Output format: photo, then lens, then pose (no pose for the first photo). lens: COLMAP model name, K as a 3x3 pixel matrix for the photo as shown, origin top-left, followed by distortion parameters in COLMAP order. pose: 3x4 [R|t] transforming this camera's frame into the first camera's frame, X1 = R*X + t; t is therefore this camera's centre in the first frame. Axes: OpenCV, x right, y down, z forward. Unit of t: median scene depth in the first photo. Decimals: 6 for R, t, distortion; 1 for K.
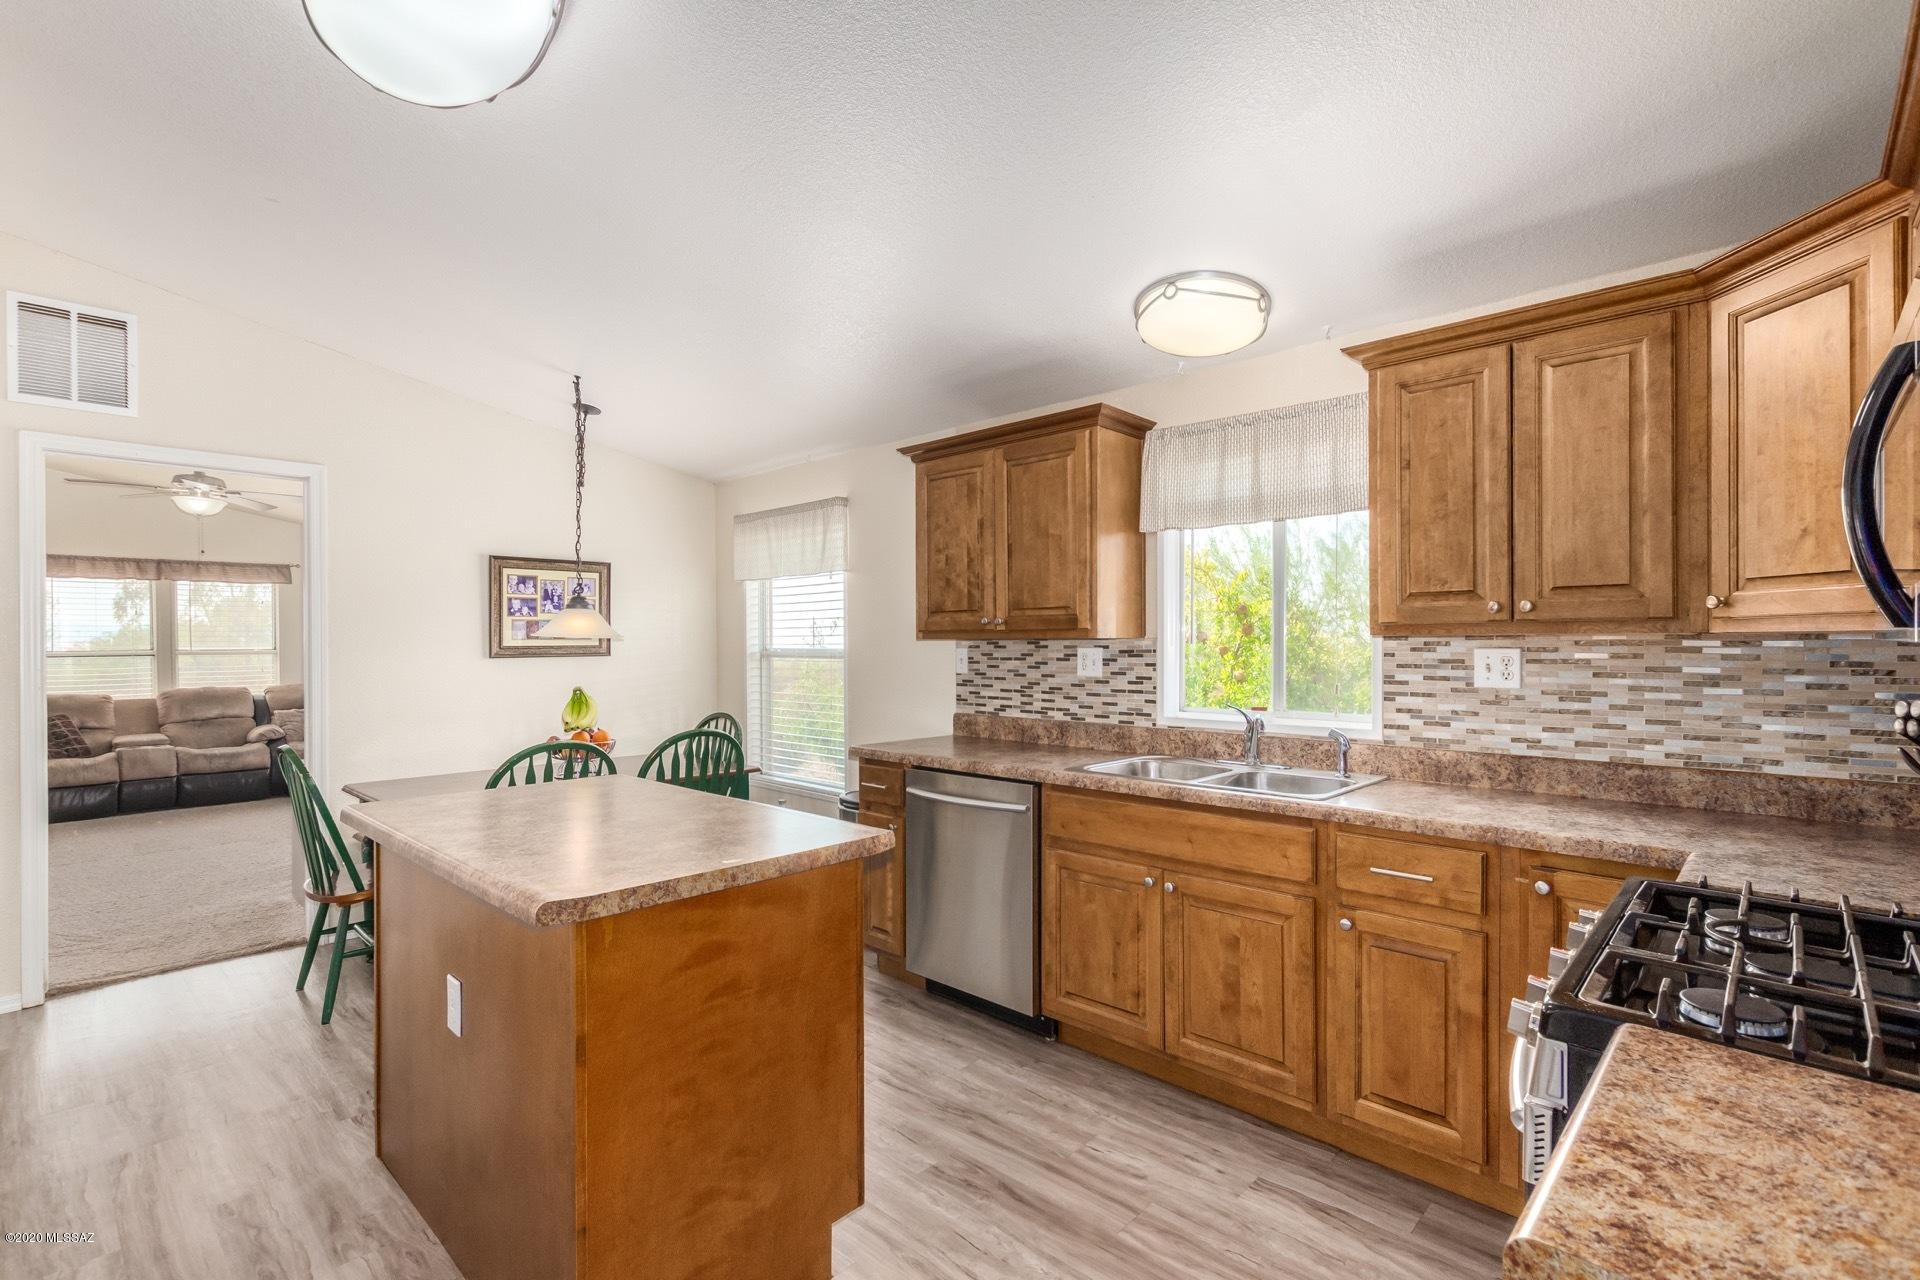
lens RADIAL K [[885.4, 0, 958.8], [0, 885.4, 644.1], [0, 0, 1]] dist [0.001203, 0.000195]
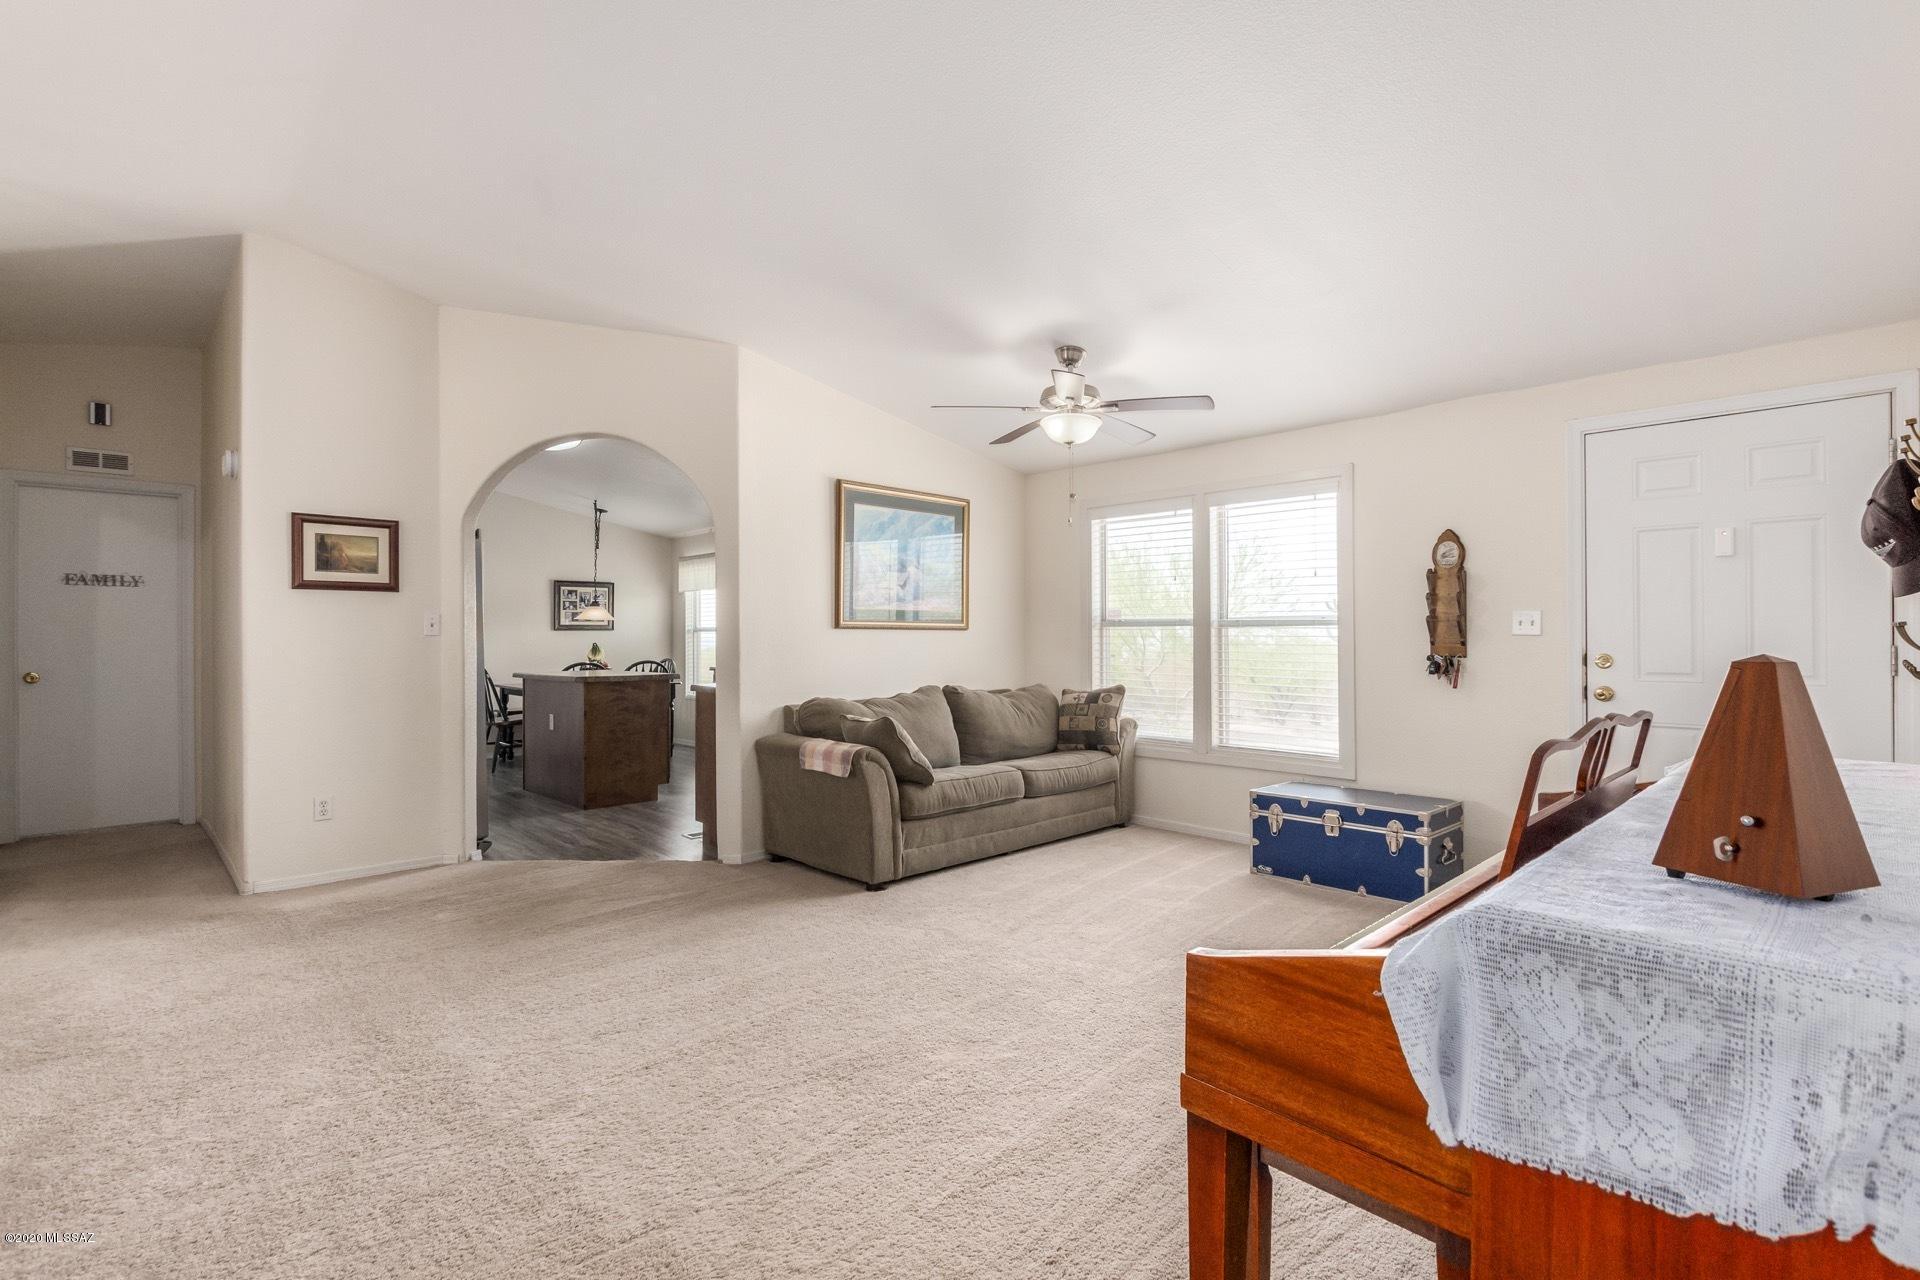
lens RADIAL K [[885.4, 0, 939.6], [0, 885.4, 636.6], [0, 0, 1]] dist [0.001203, 0.000195]
pose [[0.998357, 0.004623, -0.057111, 0.484095], [-0.004875, 0.999979, -0.004269, 0.035080], [0.057090, 0.004540, 0.998359, -1.007405]]
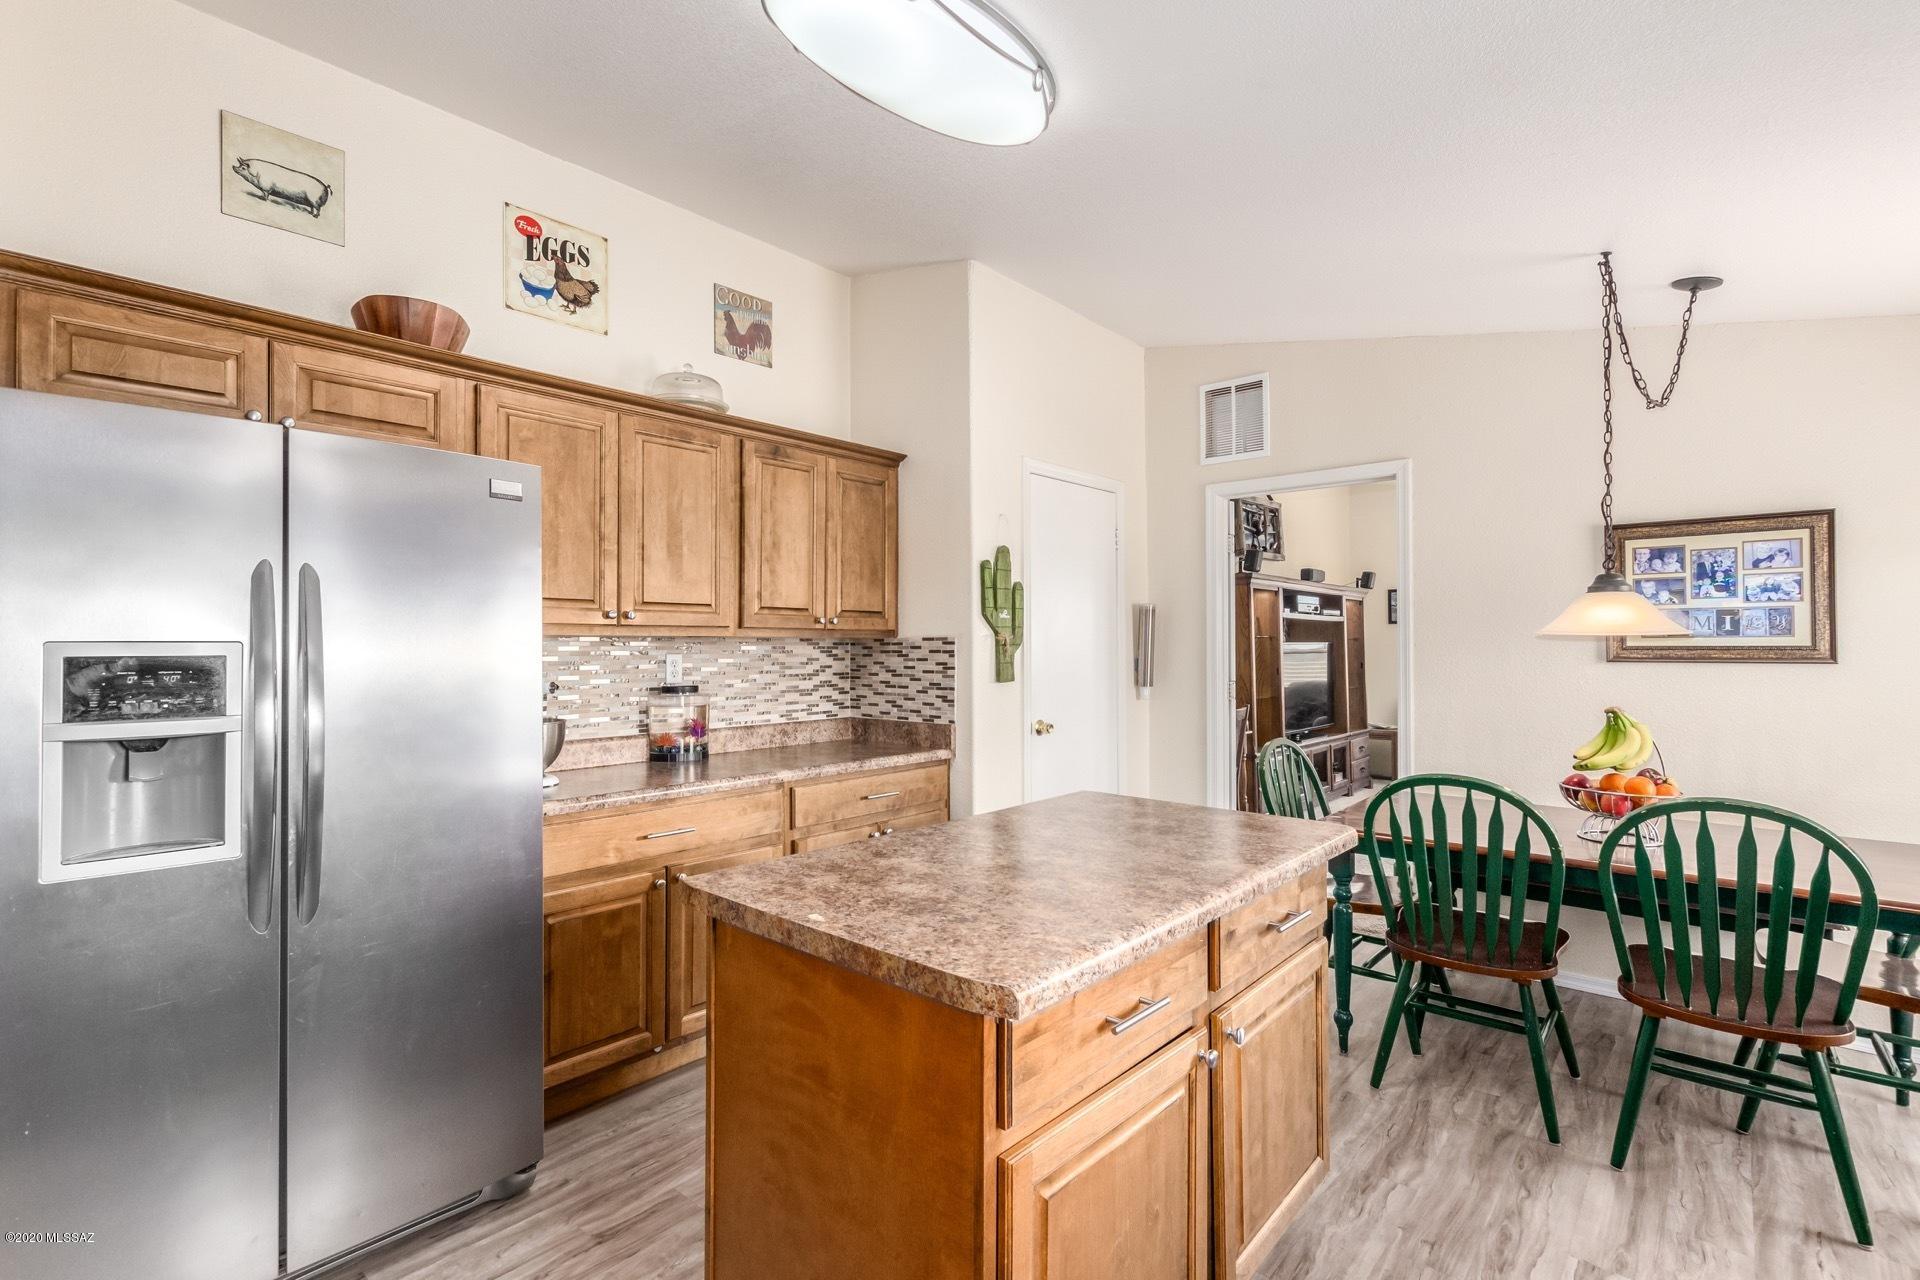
lens RADIAL K [[885.4, 0, 954.1], [0, 885.4, 628.0], [0, 0, 1]] dist [0.001203, 0.000195]
pose [[0.022406, -0.014149, -0.999649, 0.210843], [-0.000105, 0.999900, -0.014155, -0.002171], [0.999749, 0.000422, 0.022402, 0.422226]]
